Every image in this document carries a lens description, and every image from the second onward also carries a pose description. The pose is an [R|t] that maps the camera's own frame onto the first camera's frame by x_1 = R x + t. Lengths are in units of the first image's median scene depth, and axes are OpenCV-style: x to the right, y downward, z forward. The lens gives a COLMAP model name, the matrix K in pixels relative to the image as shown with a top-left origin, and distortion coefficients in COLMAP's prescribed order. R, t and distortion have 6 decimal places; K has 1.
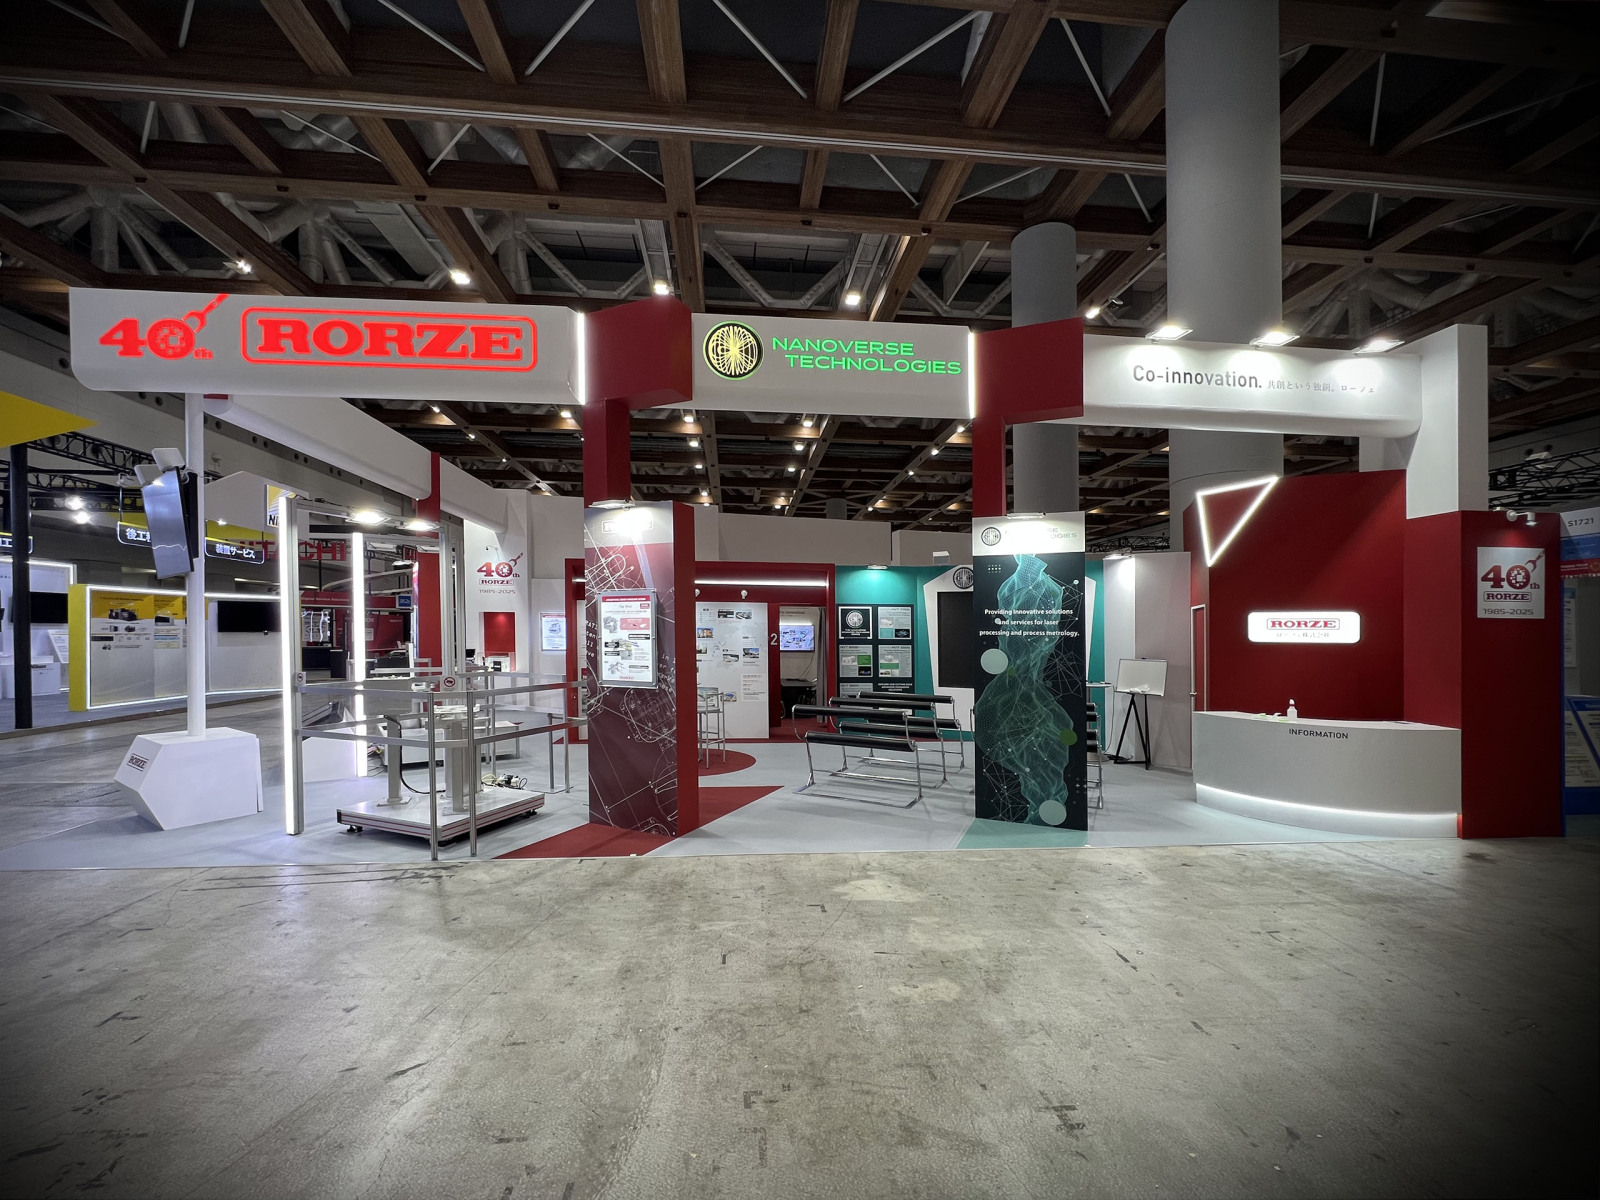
lens RADIAL K [[653.9, 0, 801.7], [0, 653.9, 606.3], [0, 0, 1]] dist [-0.002046, -0.000187]
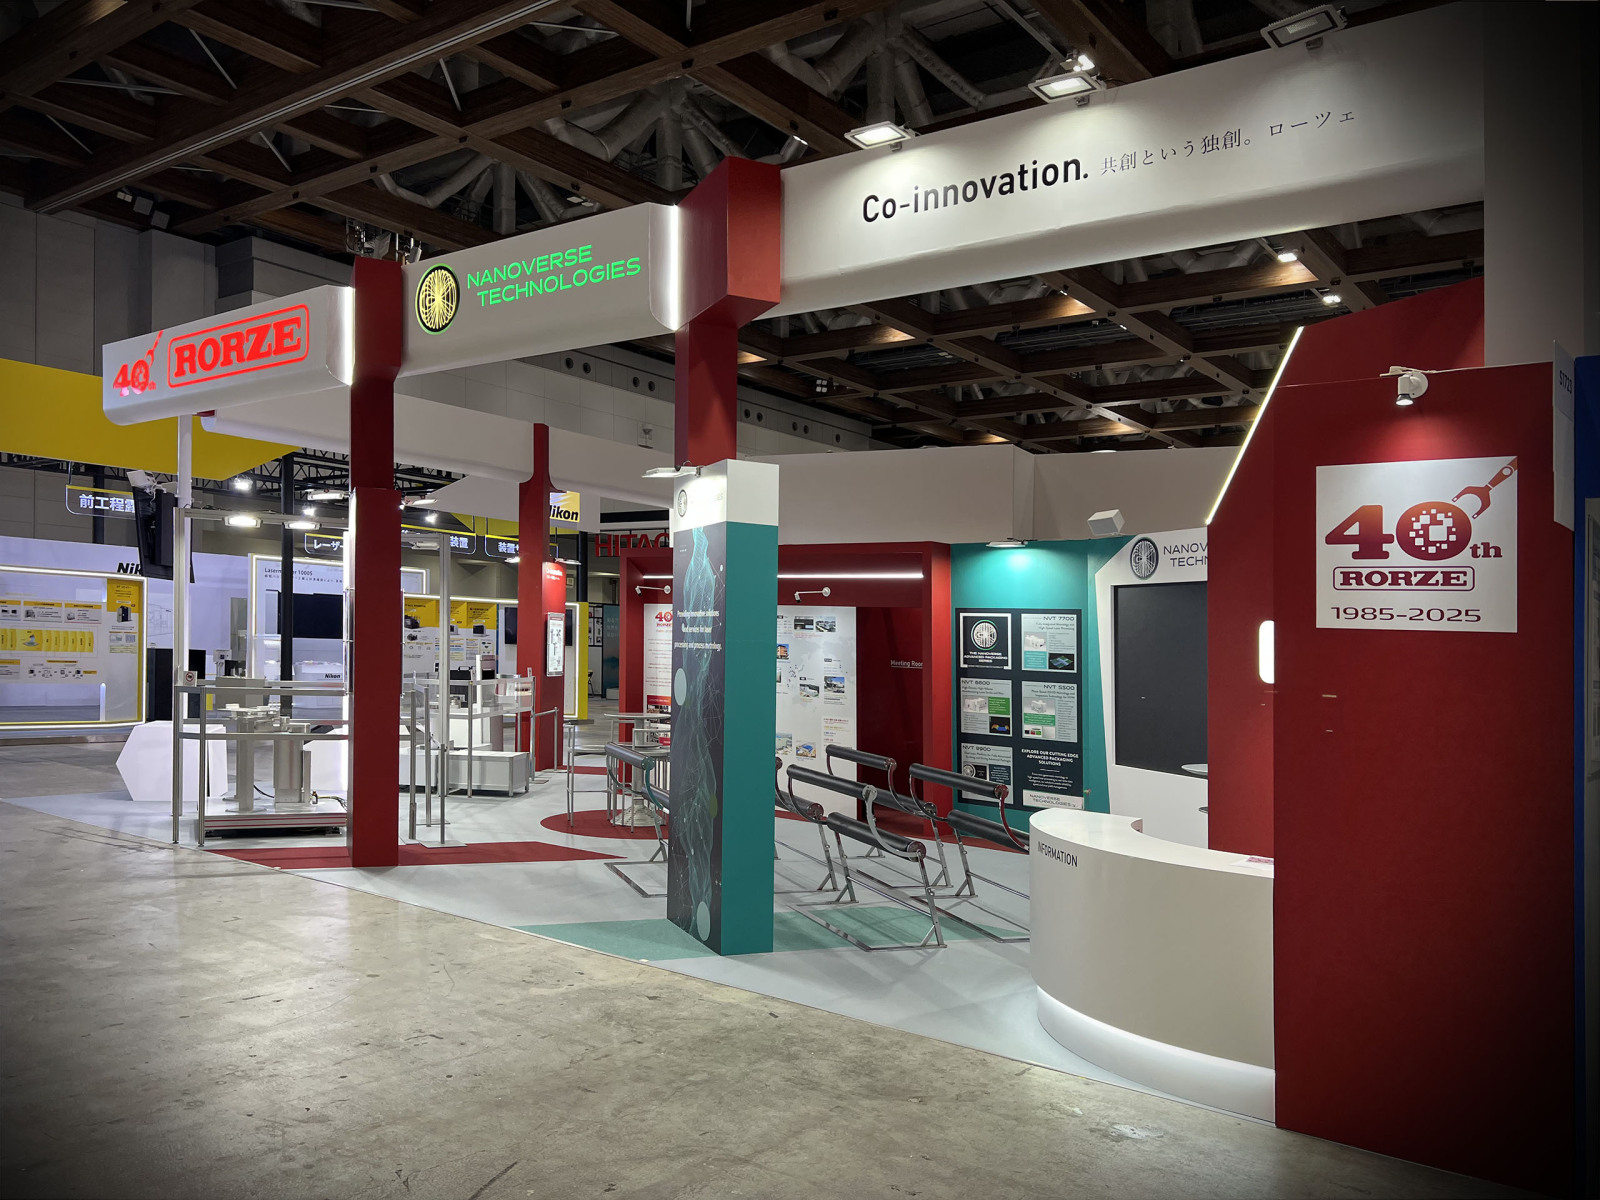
lens RADIAL K [[1236.7, 0, 800.0], [0, 1236.7, 600.0], [0, 0, 1]] dist [0.035086, -0.002426]
pose [[0.737616, -0.005035, -0.675202, 1.252686], [-0.007542, 0.999848, -0.015696, 0.013365], [0.675178, 0.016670, 0.737466, 0.143131]]
